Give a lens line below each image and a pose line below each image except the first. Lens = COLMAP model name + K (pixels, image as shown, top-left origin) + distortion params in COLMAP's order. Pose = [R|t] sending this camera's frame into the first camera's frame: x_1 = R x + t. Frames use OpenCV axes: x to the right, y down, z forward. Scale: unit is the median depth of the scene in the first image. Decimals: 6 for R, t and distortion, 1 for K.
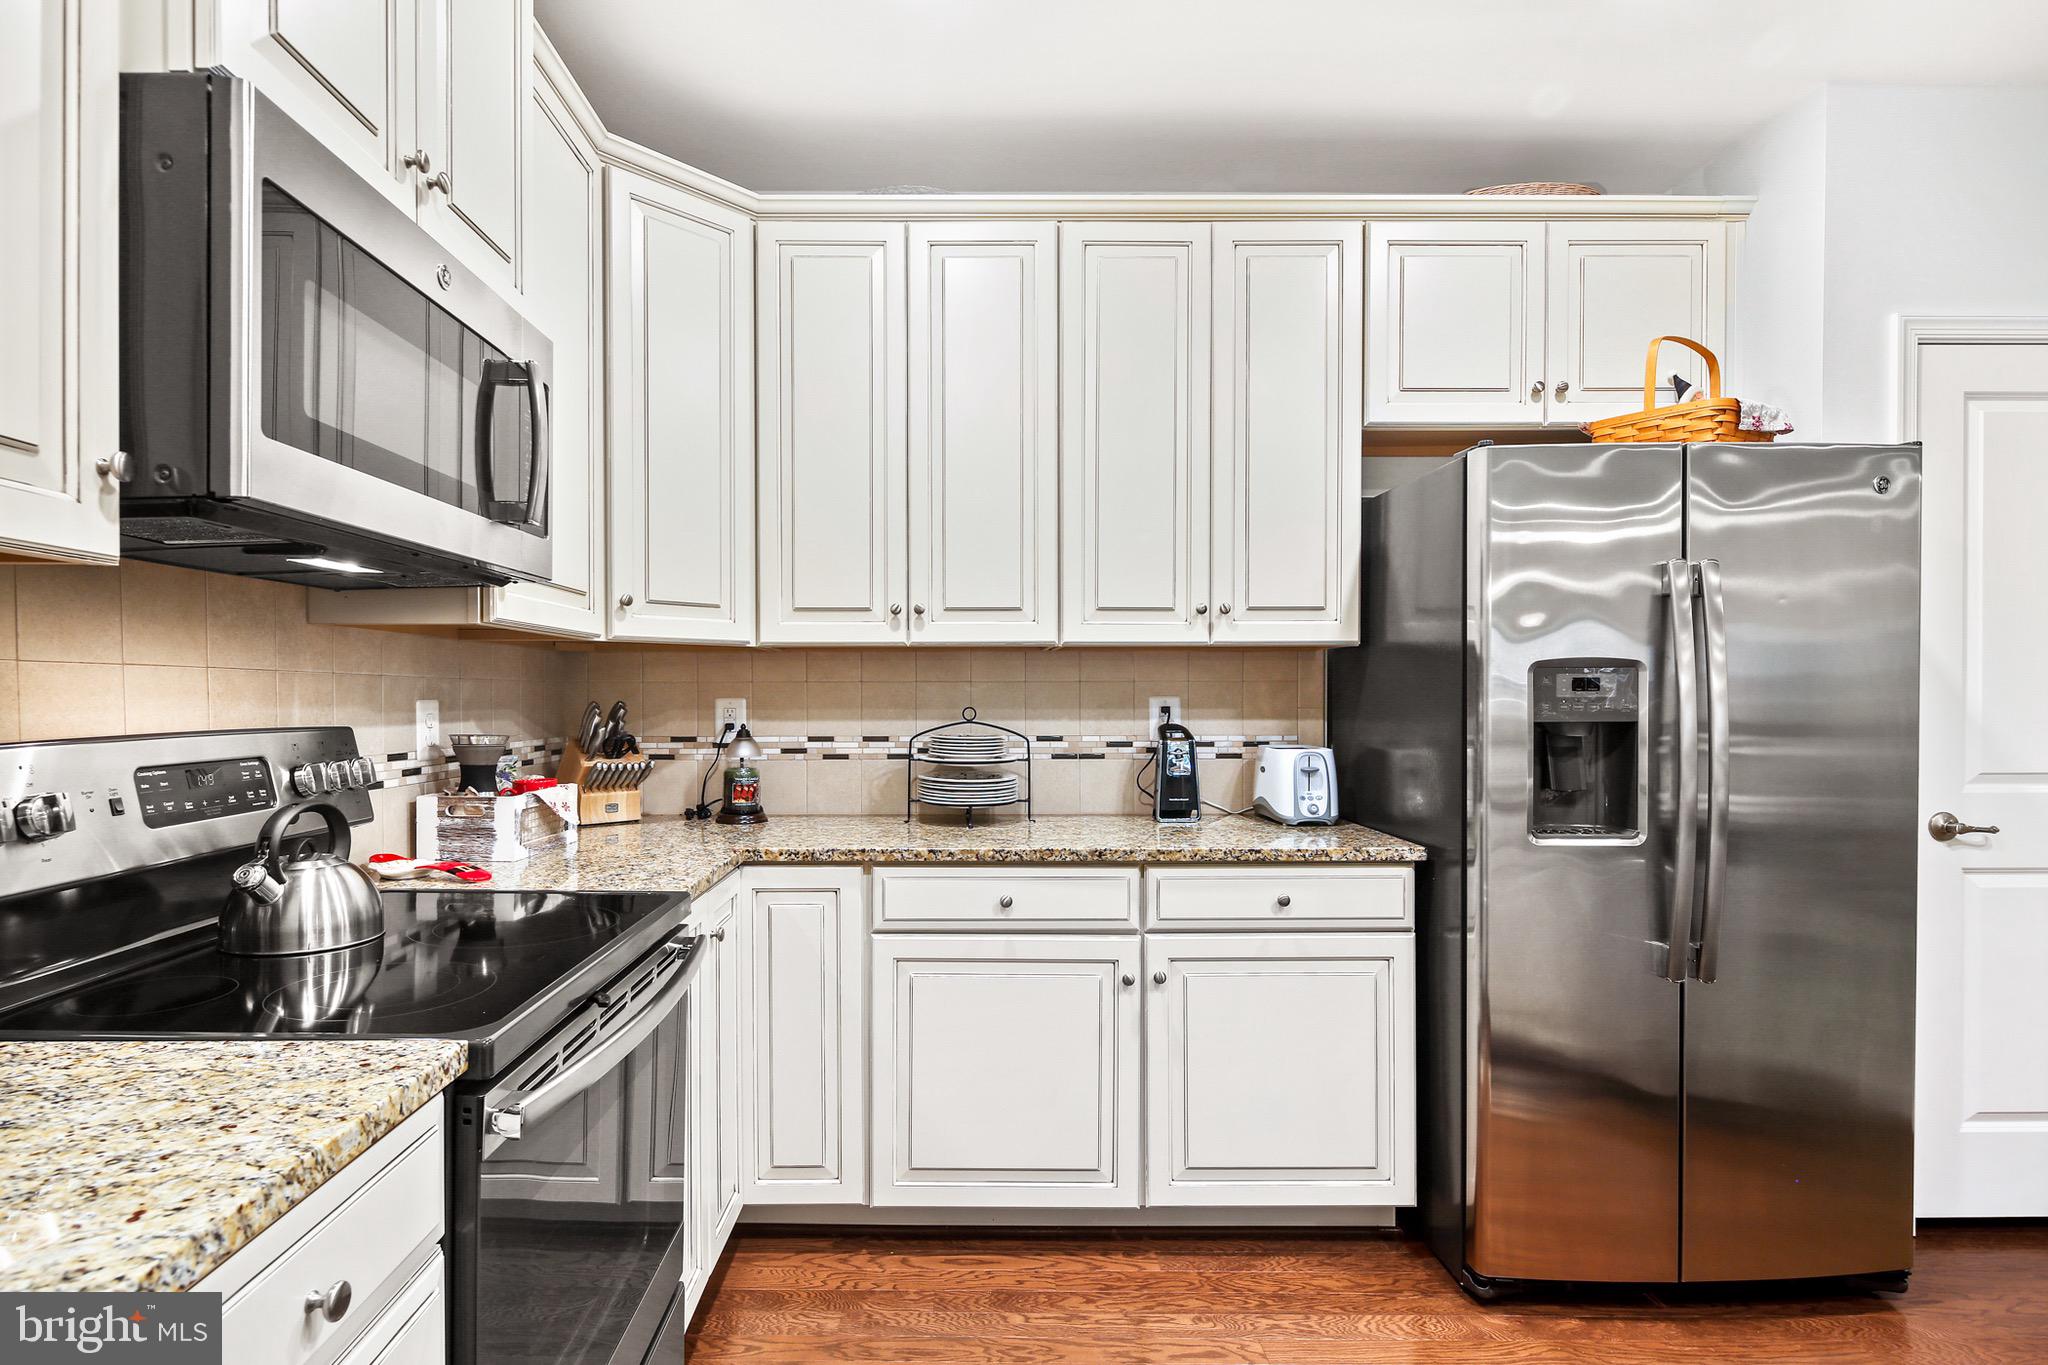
lens RADIAL K [[974.5, 0, 1020.3], [0, 974.5, 691.7], [0, 0, 1]] dist [0.000907, 0.000019]
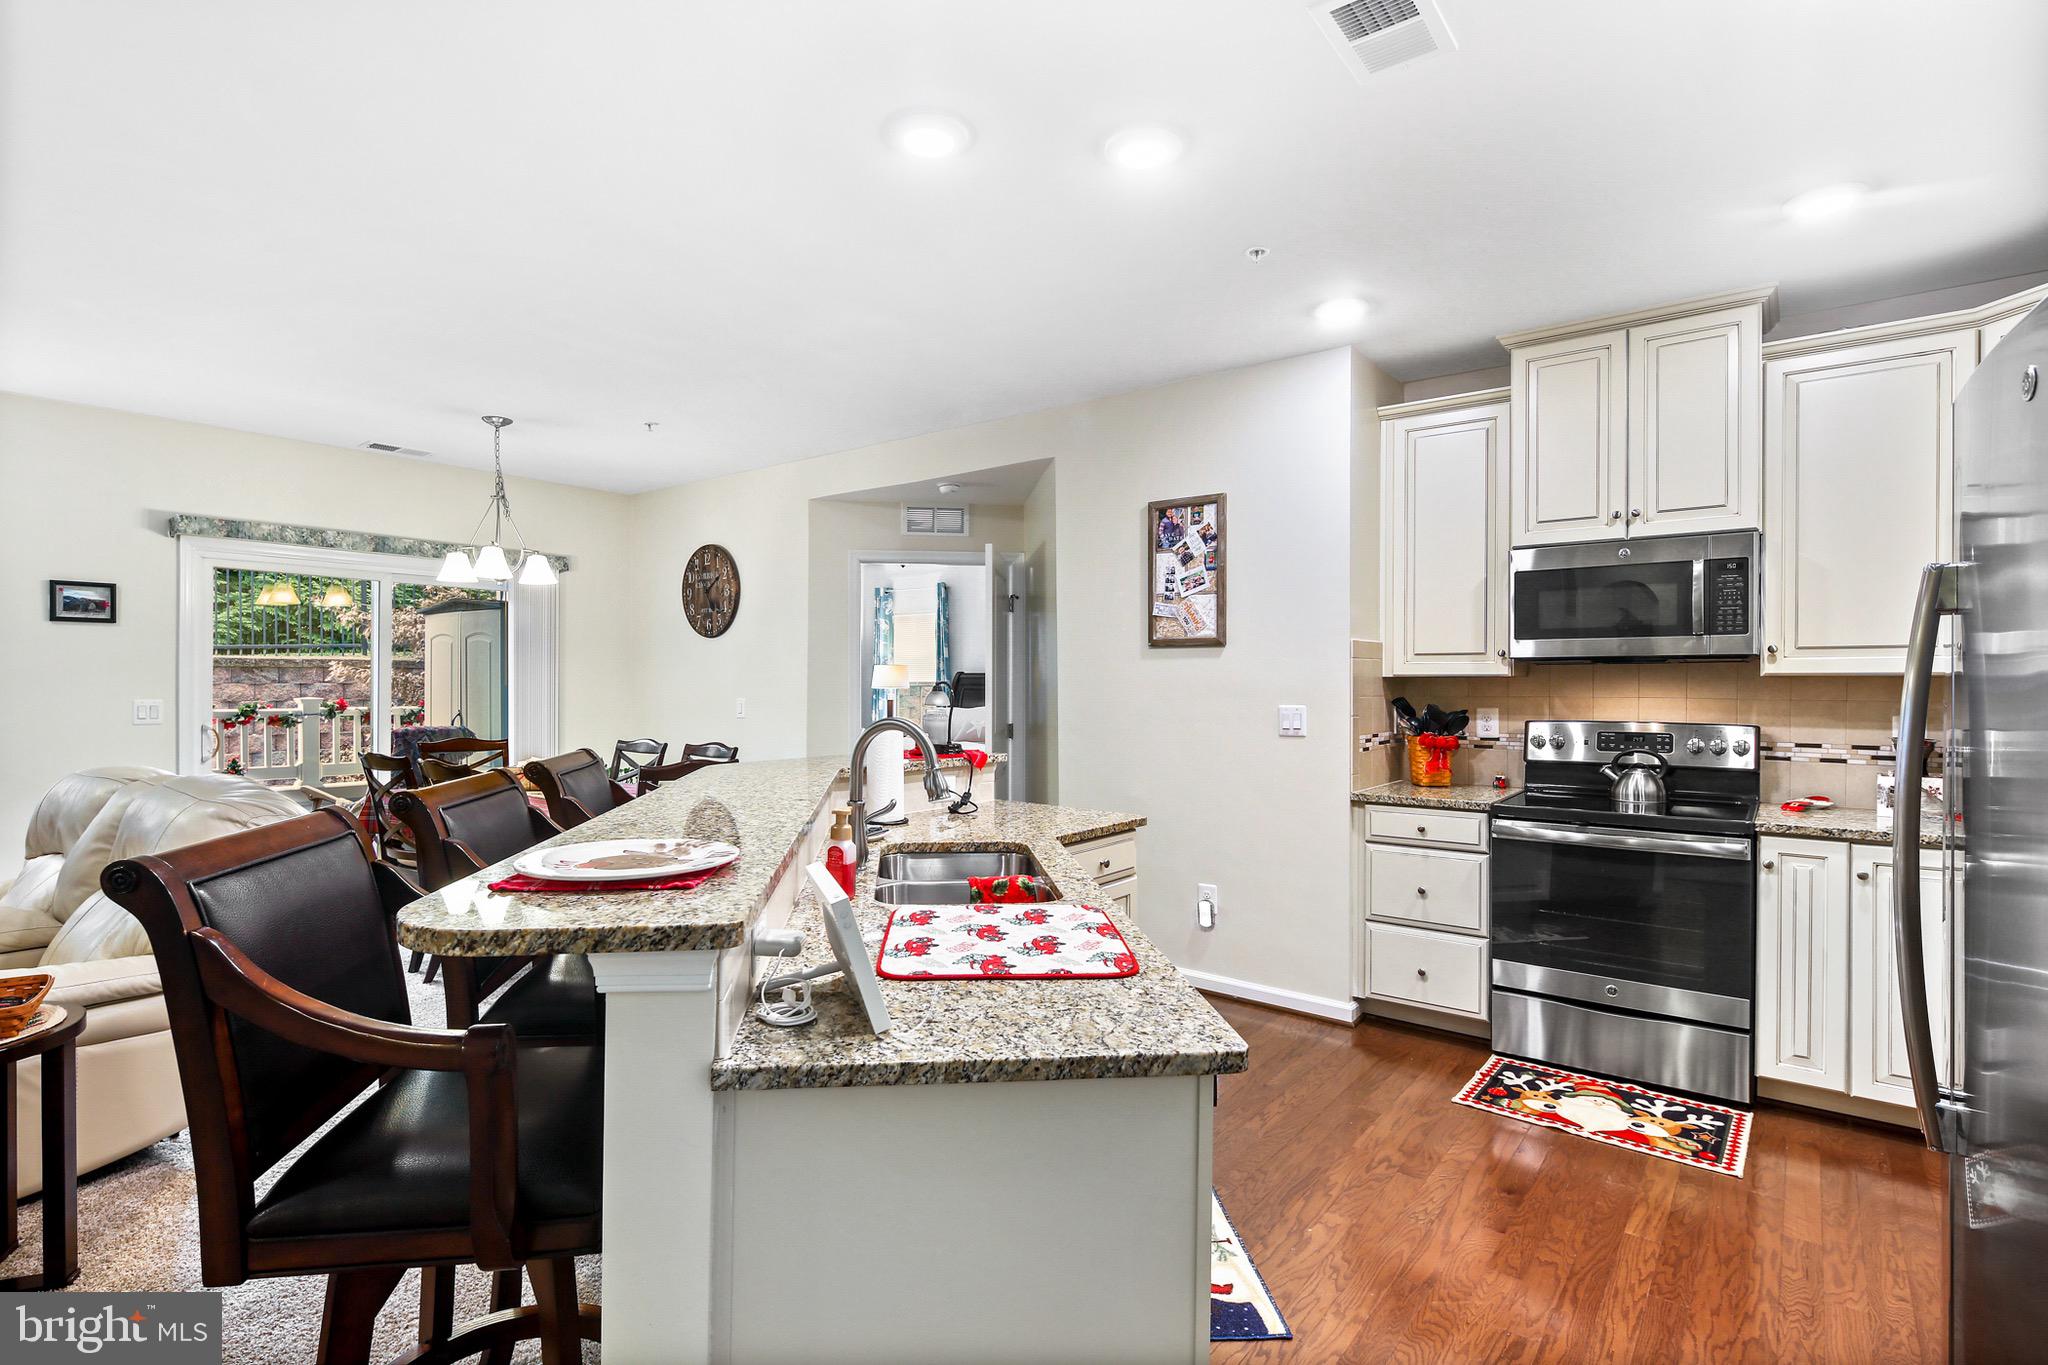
lens RADIAL K [[995.8, 0, 1009.5], [0, 995.8, 689.5], [0, 0, 1]] dist [0.002337, 0.000333]
pose [[-0.626152, 0.003443, -0.779694, 1.529145], [-0.003285, 0.999970, 0.007054, -0.039928], [0.779694, 0.006978, -0.626121, 0.824649]]
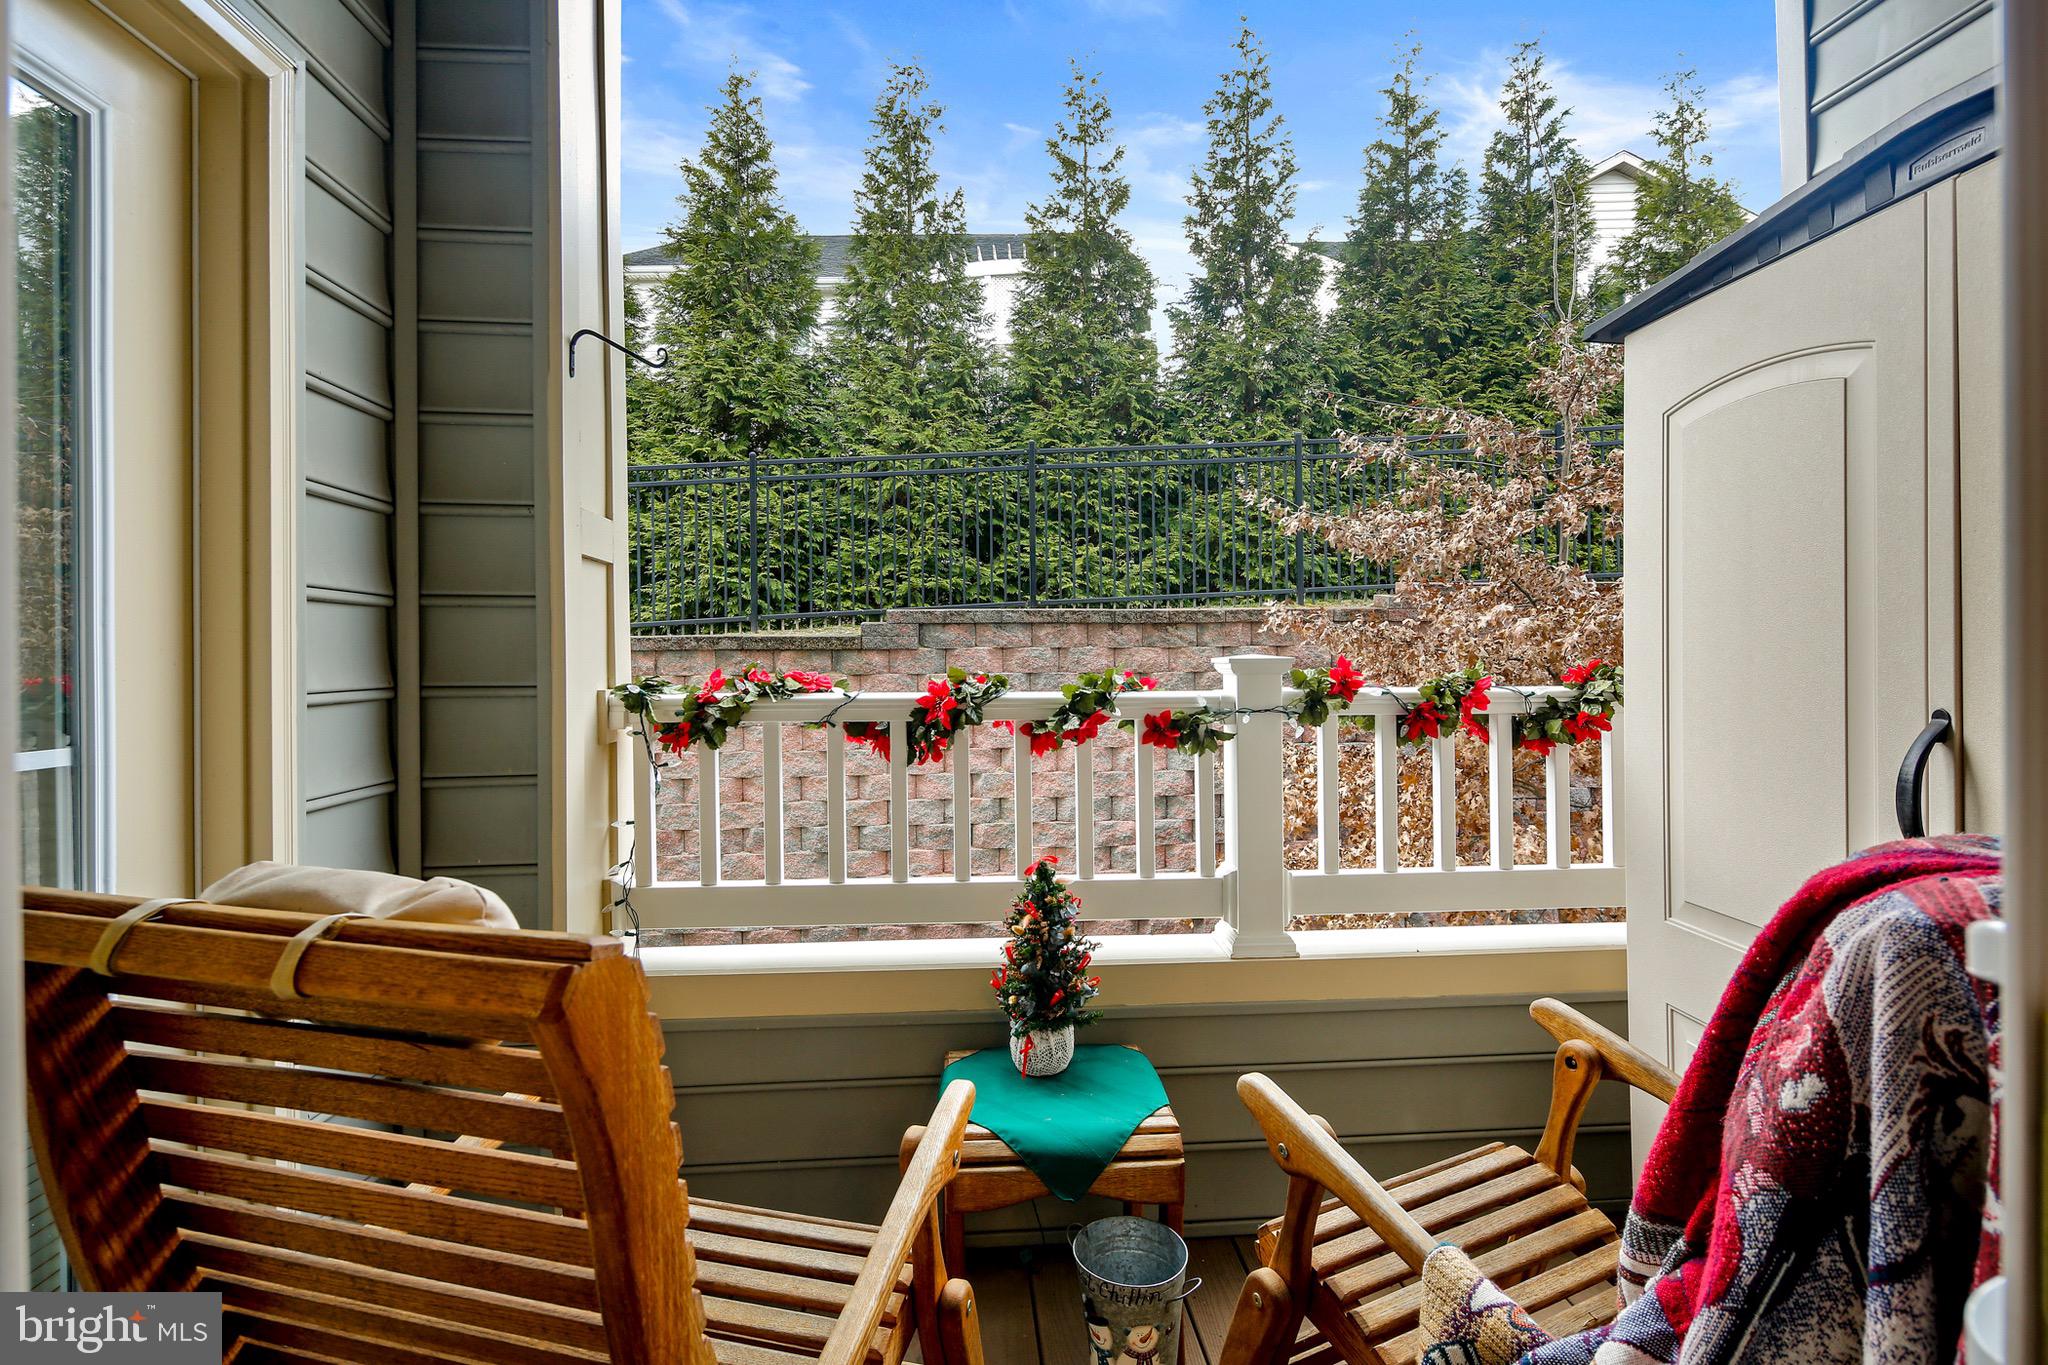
lens RADIAL K [[996.6, 0, 1015.9], [0, 996.6, 659.5], [0, 0, 1]] dist [0.000738, 0.000008]
pose [[-0.997228, 0.006273, -0.074141, 0.709948], [0.006166, 0.999980, 0.001678, 0.021275], [0.074150, 0.001216, -0.997246, -2.106031]]
